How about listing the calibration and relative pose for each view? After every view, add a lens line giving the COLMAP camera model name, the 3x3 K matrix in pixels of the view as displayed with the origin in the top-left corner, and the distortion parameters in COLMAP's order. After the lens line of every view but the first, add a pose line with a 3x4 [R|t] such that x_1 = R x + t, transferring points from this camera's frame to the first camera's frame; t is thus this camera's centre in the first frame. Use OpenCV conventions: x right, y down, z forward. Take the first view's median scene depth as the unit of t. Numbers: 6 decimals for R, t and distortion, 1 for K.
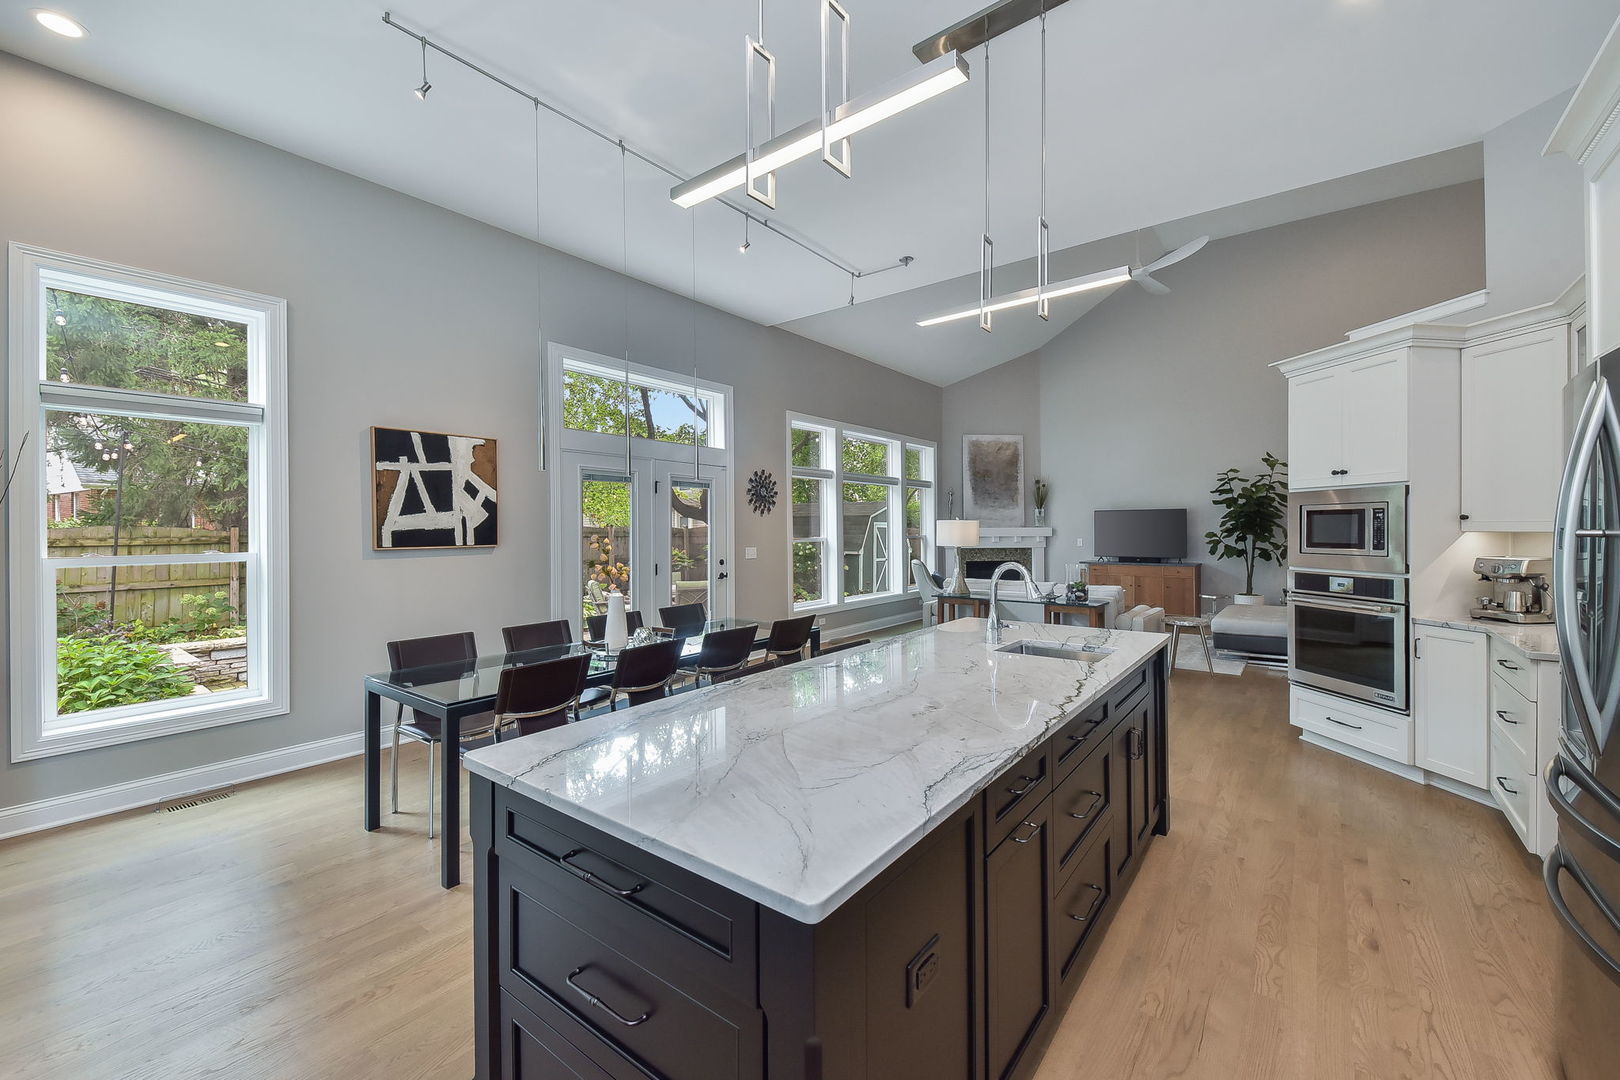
lens RADIAL K [[684.7, 0, 818.4], [0, 684.7, 533.0], [0, 0, 1]] dist [-0.002109, -0.001221]
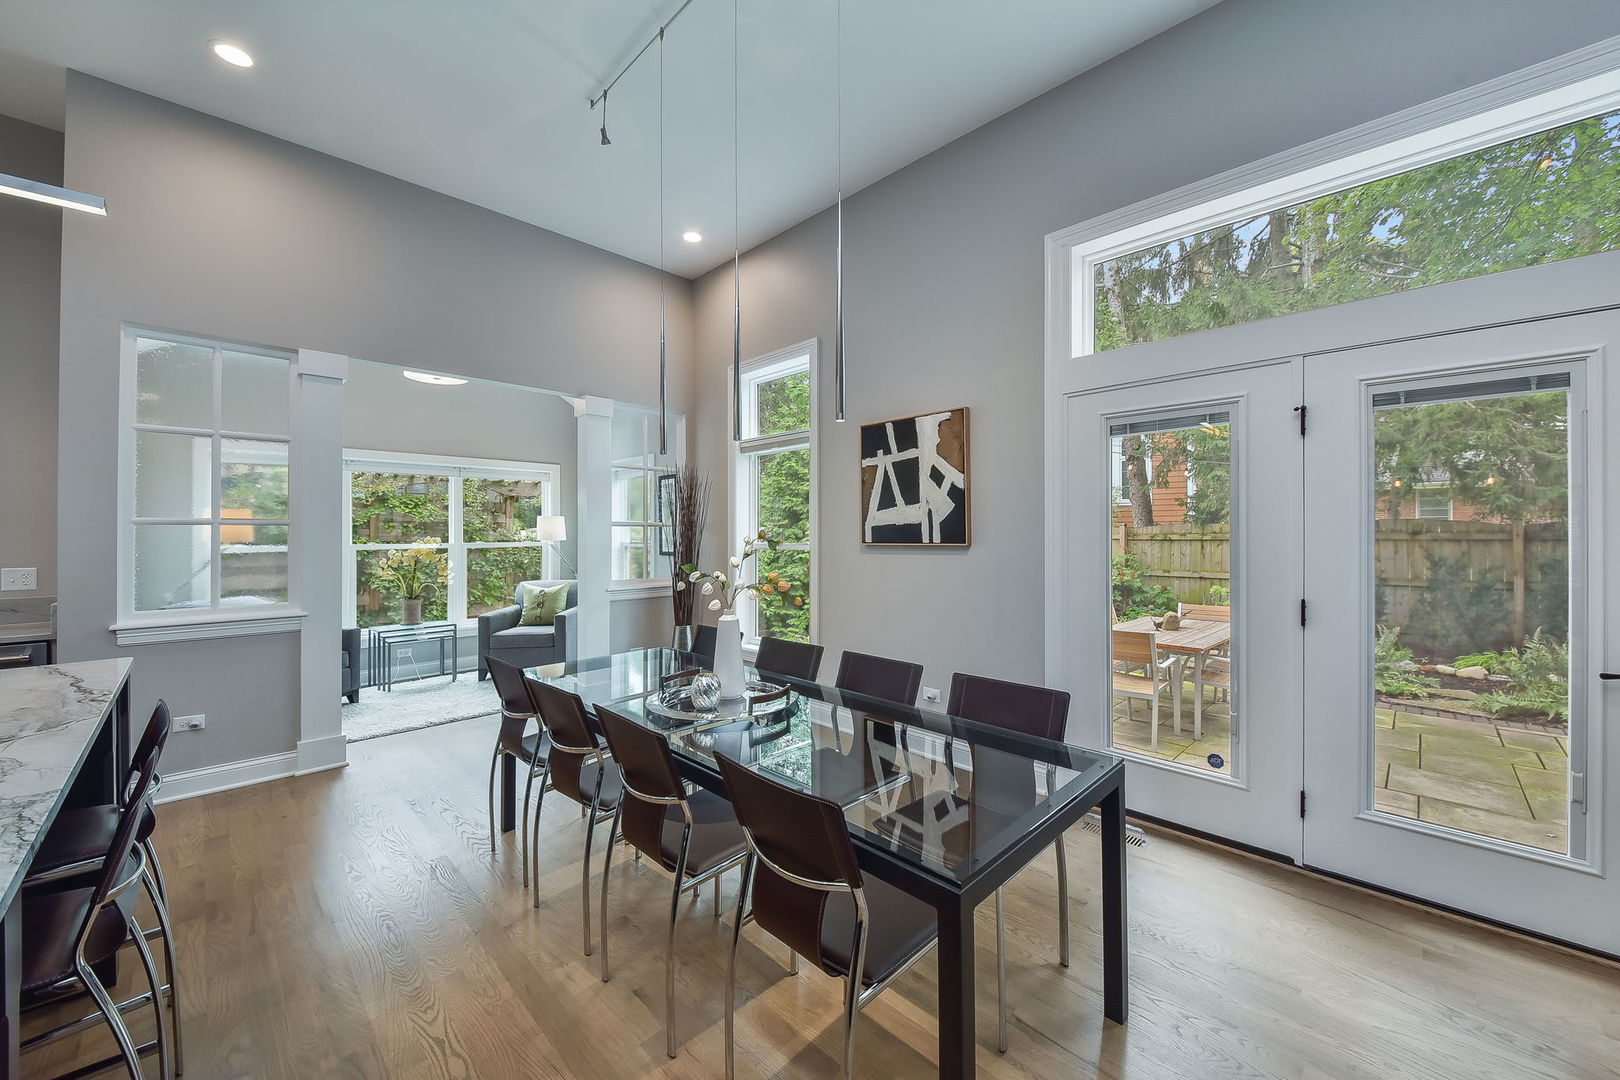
lens RADIAL K [[599.3, 0, 808.5], [0, 599.3, 538.1], [0, 0, 1]] dist [-0.000986, -0.000488]
pose [[-0.118076, 0.011984, -0.992932, 0.247065], [0.000980, 0.999928, 0.011951, 0.003119], [0.993004, 0.000438, -0.118079, 0.981109]]
